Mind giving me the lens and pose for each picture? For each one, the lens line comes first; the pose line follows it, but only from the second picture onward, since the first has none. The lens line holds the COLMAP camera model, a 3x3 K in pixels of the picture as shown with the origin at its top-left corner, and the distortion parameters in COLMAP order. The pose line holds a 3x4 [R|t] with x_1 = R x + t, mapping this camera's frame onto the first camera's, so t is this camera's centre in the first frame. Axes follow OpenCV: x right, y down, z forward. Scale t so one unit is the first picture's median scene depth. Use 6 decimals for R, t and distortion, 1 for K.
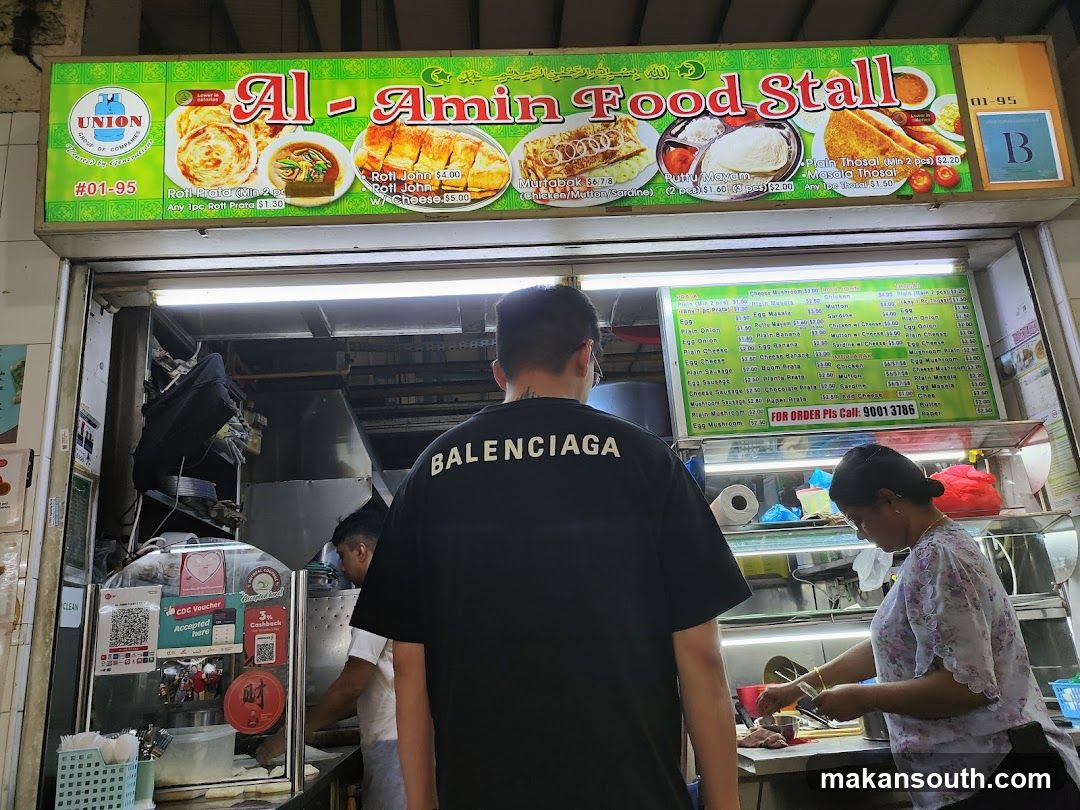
lens RADIAL K [[802.2, 0, 549.7], [0, 802.2, 399.7], [0, 0, 1]] dist [0.048037, -0.011240]
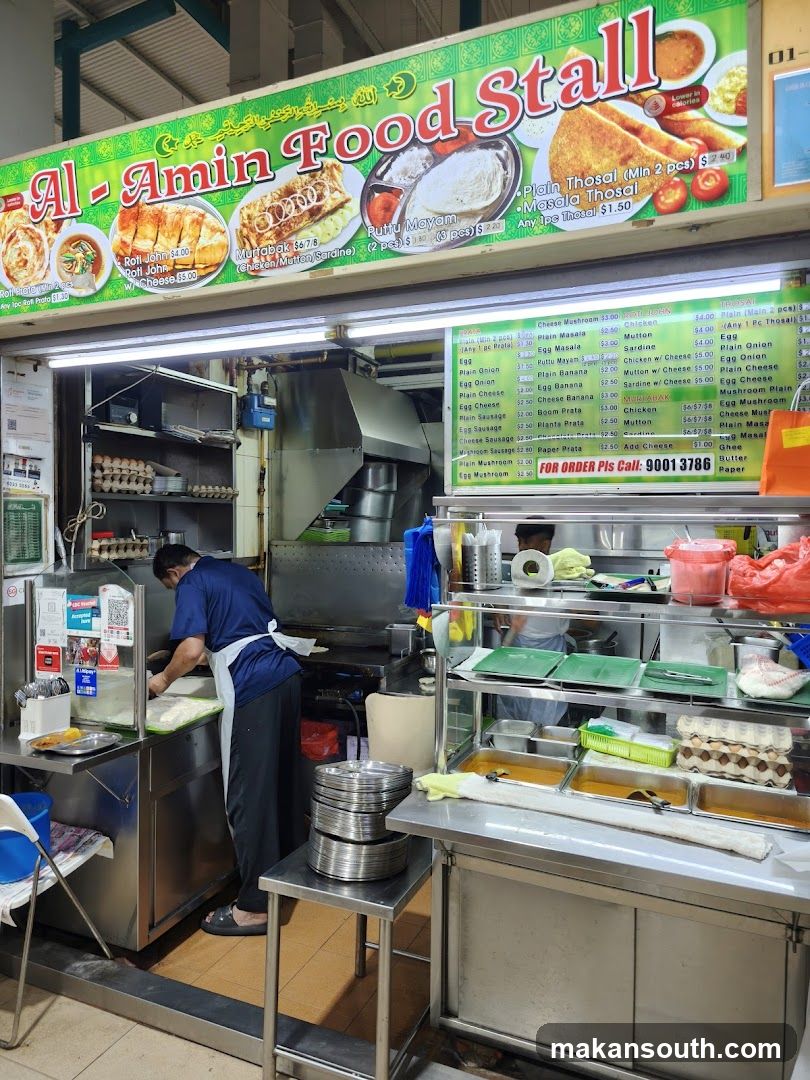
lens RADIAL K [[742.4, 0, 393.1], [0, 742.4, 522.6], [0, 0, 1]] dist [0.046505, -0.035218]
pose [[0.887501, 0.075610, -0.454560, 0.571759], [0.070765, 0.952382, 0.296581, -0.205317], [0.455339, -0.295383, 0.839890, 0.191246]]
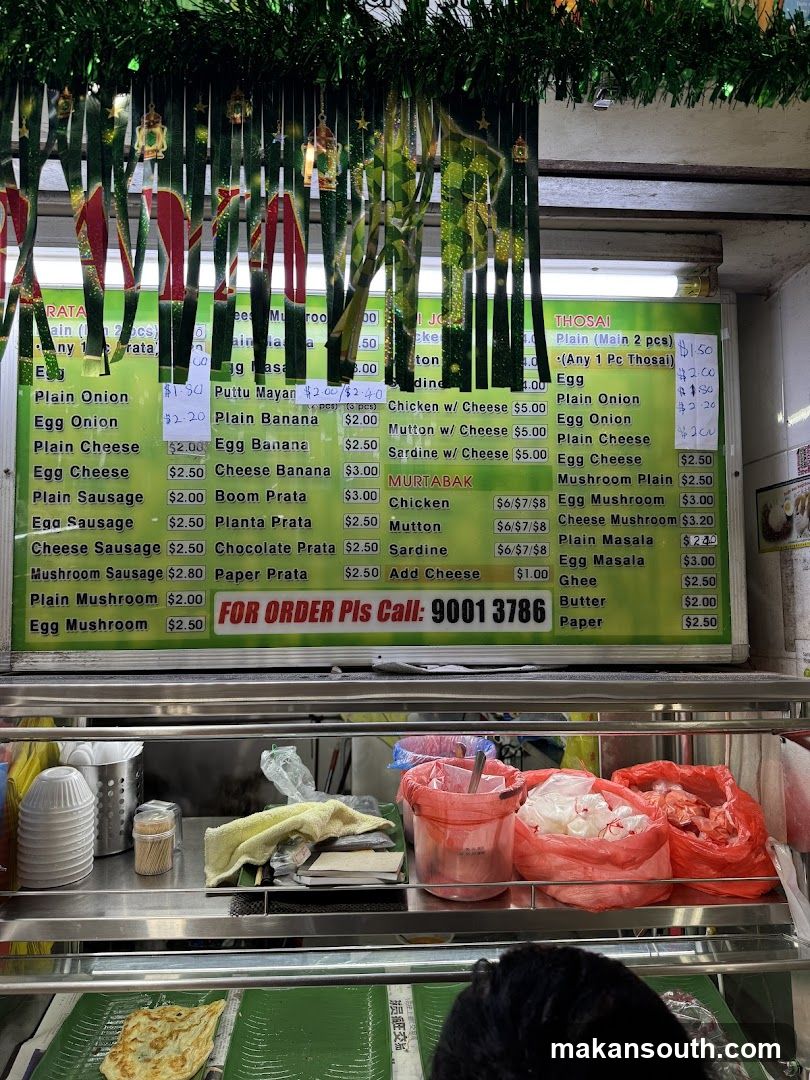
lens RADIAL K [[742.4, 0, 423.7], [0, 742.4, 558.1], [0, 0, 1]] dist [0.046505, -0.035218]
pose [[0.997870, 0.064458, 0.010013, 0.417187], [-0.065014, 0.970223, 0.233327, -0.120772], [0.005325, -0.233481, 0.972347, 0.668048]]
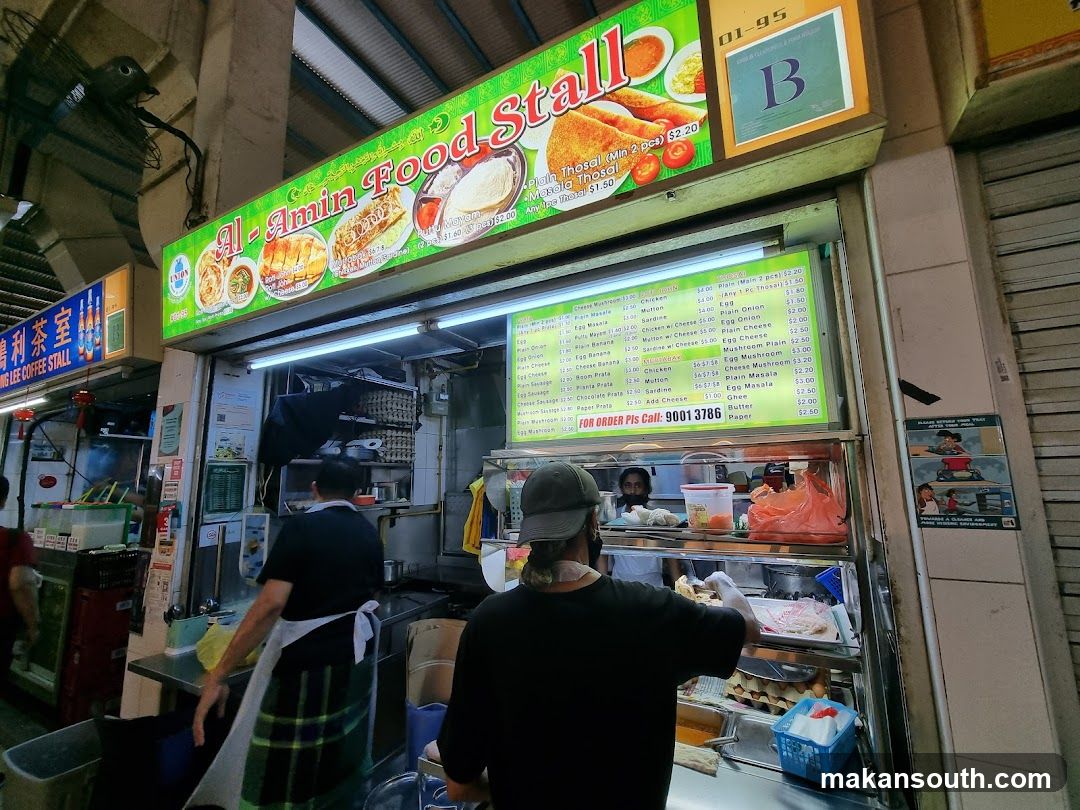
lens RADIAL K [[455.1, 0, 538.6], [0, 455.1, 405.0], [0, 0, 1]] dist [0.004379, 0.001289]
pose [[0.848882, -0.028332, -0.527822, 0.609665], [0.111060, 0.985833, 0.125697, -0.096637], [0.516783, -0.165322, 0.840002, 0.495355]]
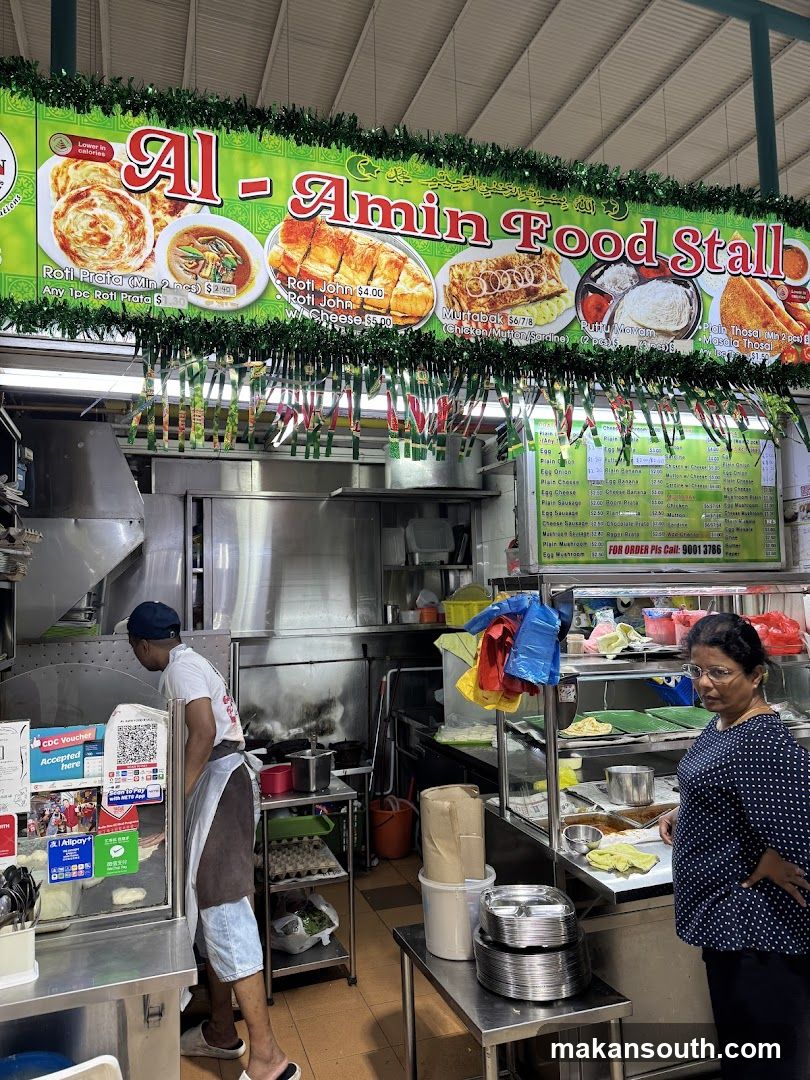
lens RADIAL K [[742.4, 0, 399.3], [0, 742.4, 540.5], [0, 0, 1]] dist [0.046505, -0.035218]
pose [[0.963839, 0.064352, 0.258598, -0.282362], [-0.116809, 0.974235, 0.192932, -0.165994], [-0.239520, -0.216162, 0.946522, 0.132234]]
